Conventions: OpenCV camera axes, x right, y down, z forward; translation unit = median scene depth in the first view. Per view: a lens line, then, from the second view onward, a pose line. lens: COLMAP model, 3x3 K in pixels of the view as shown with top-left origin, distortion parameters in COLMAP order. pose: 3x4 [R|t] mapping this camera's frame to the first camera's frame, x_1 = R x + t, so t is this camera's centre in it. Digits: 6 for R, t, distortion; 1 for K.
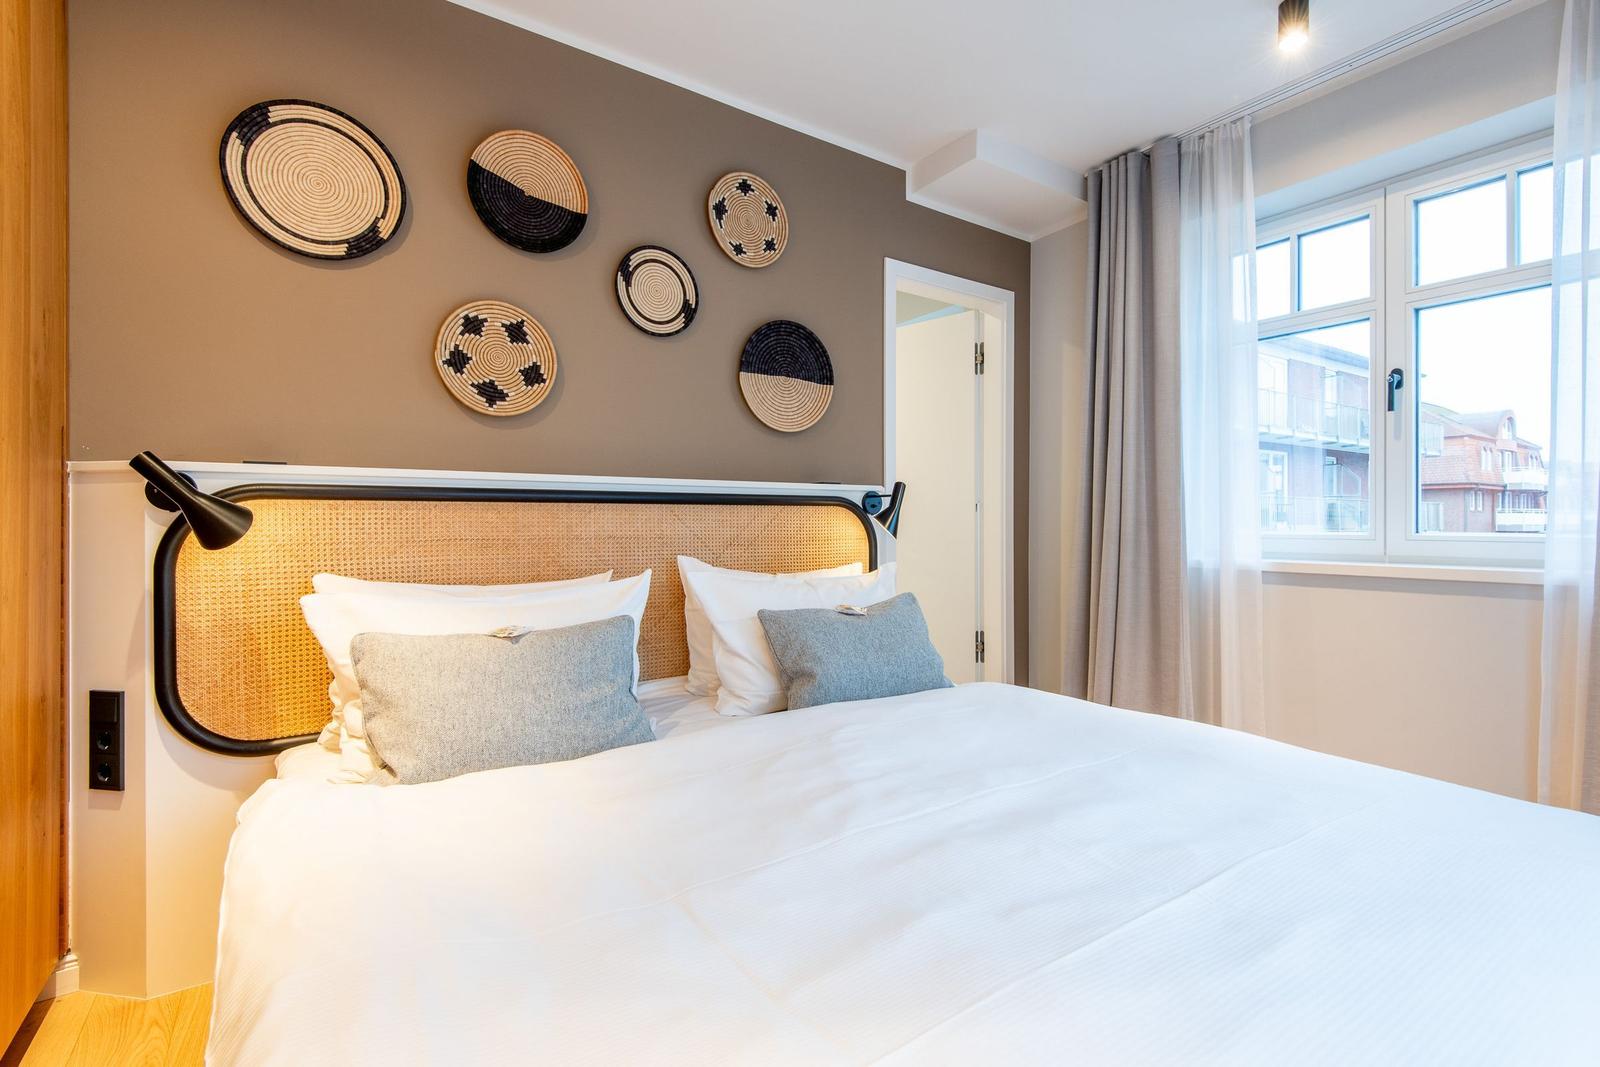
lens RADIAL K [[774.2, 0, 750.7], [0, 774.2, 529.6], [0, 0, 1]] dist [0.000169, -0.000081]
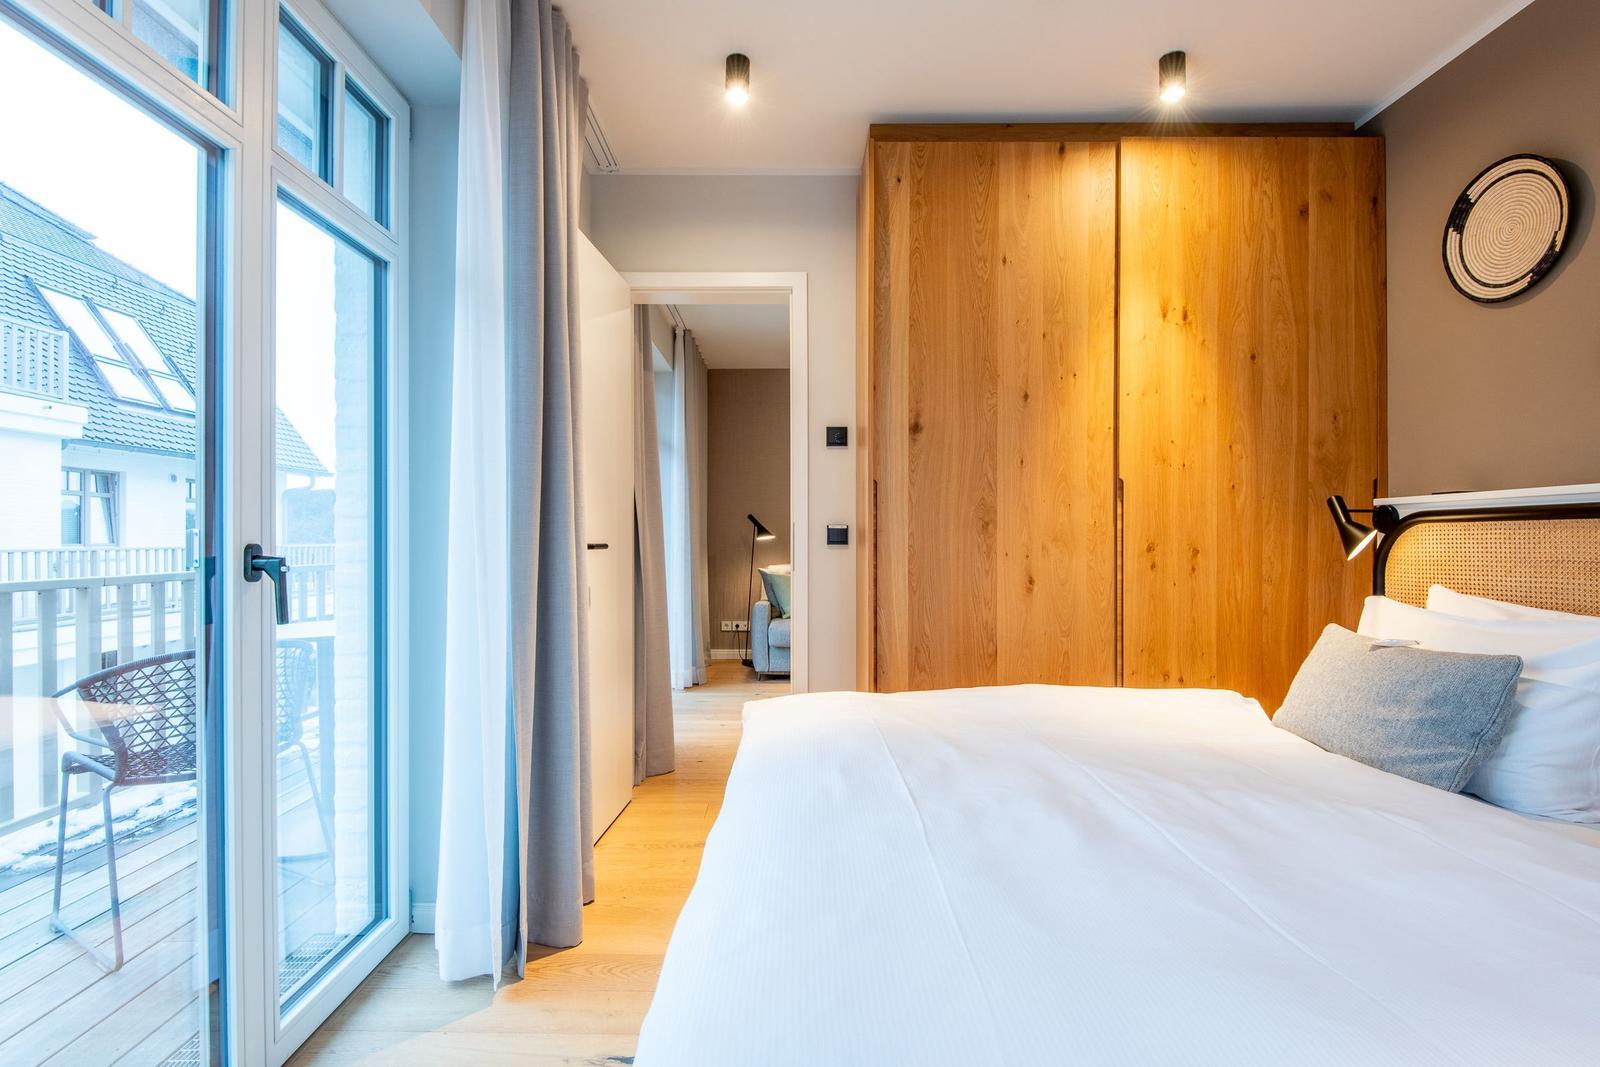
lens RADIAL K [[726.4, 0, 800.0], [0, 726.4, 533.5], [0, 0, 1]] dist [0.030731, -0.019775]
pose [[-0.533145, 0.003635, -0.846016, 0.879415], [-0.003920, 0.999969, 0.006767, -0.023899], [0.846015, 0.006924, -0.533114, 0.731691]]
